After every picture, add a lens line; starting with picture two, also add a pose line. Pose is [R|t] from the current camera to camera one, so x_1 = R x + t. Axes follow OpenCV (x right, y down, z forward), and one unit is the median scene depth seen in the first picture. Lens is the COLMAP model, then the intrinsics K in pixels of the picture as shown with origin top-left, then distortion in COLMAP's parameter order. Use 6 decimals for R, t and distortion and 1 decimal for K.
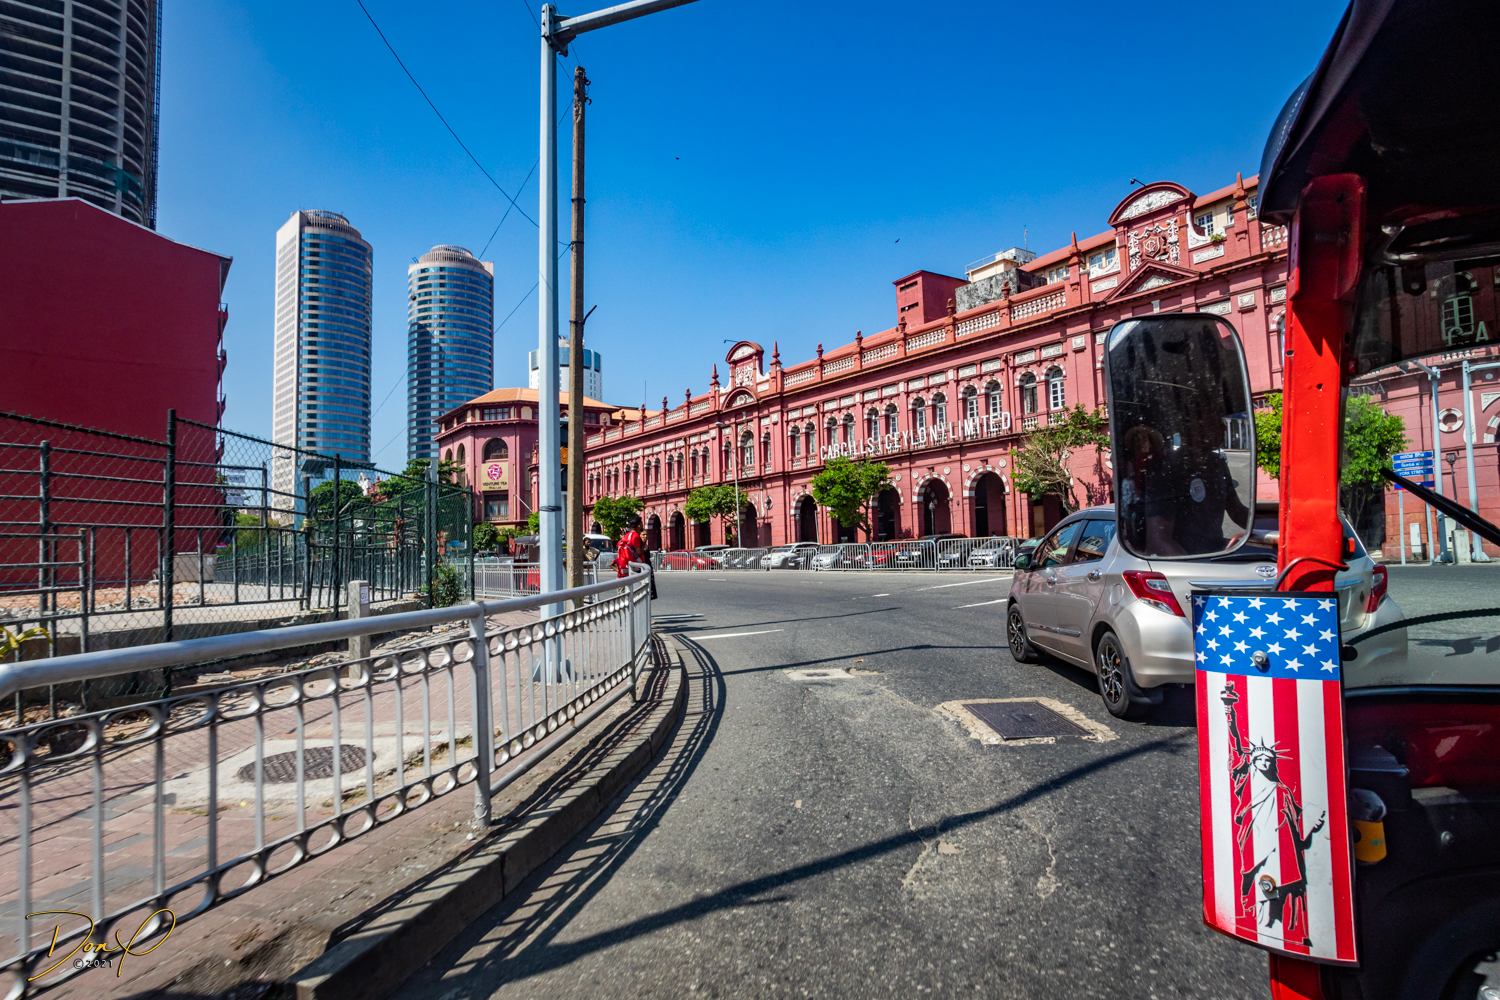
lens RADIAL K [[816.1, 0, 750.0], [0, 816.1, 500.0], [0, 0, 1]] dist [-0.049601, 0.026439]
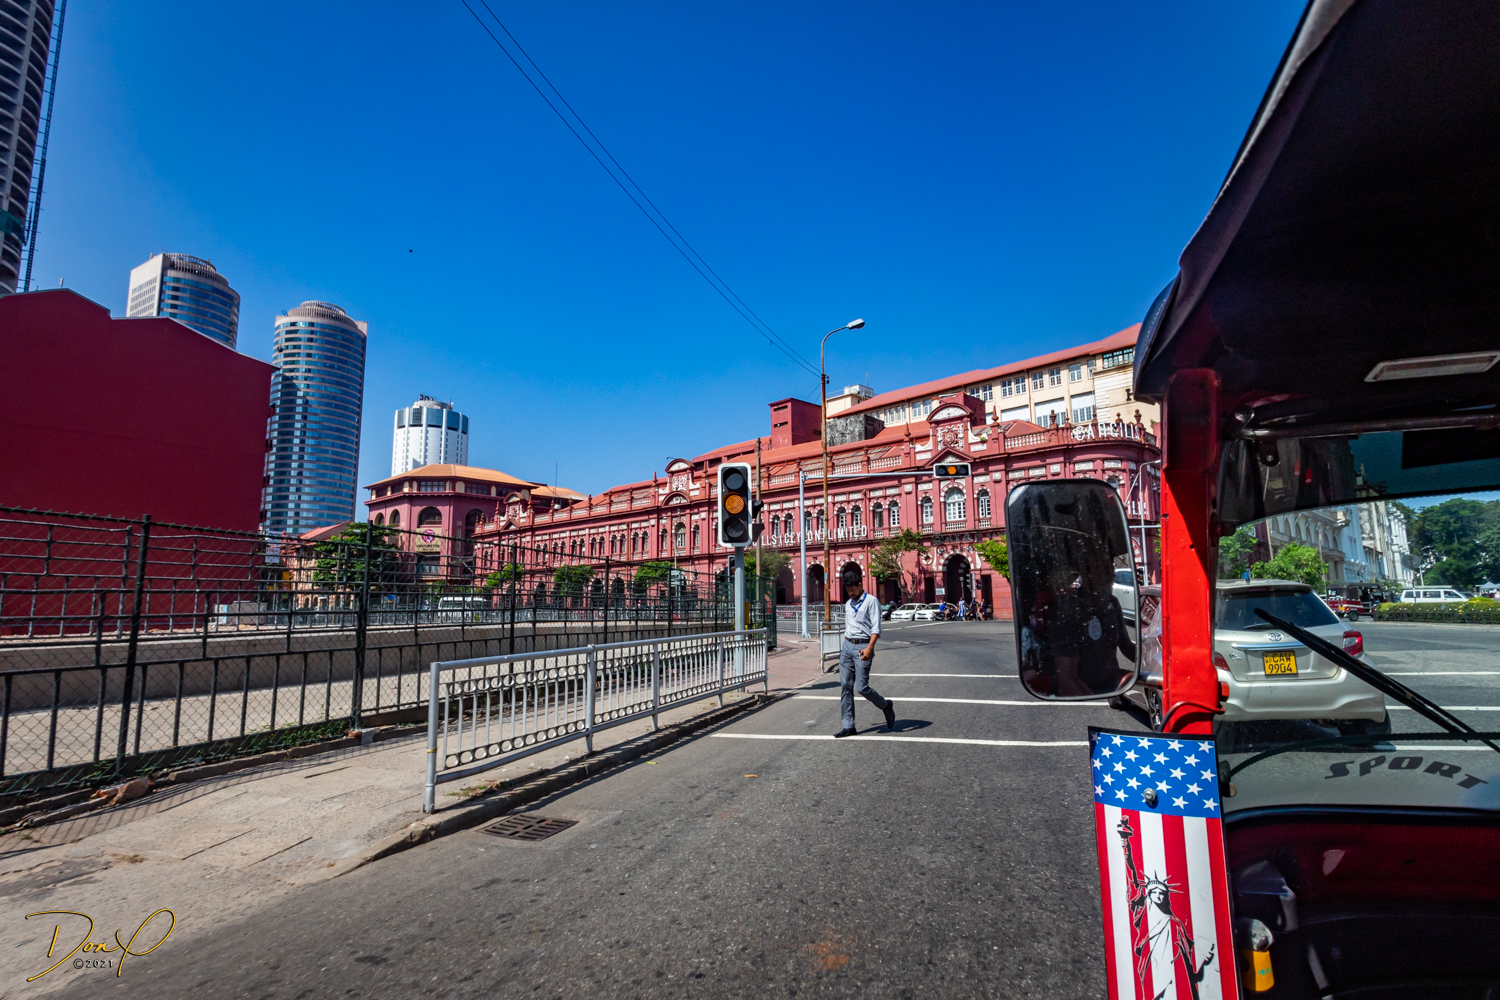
lens RADIAL K [[816.1, 0, 750.0], [0, 816.1, 500.0], [0, 0, 1]] dist [-0.049601, 0.026439]
pose [[0.976488, 0.048215, 0.210110, -0.110775], [-0.032811, 0.996553, -0.076192, -0.012384], [-0.213059, 0.067507, 0.974704, -0.238046]]
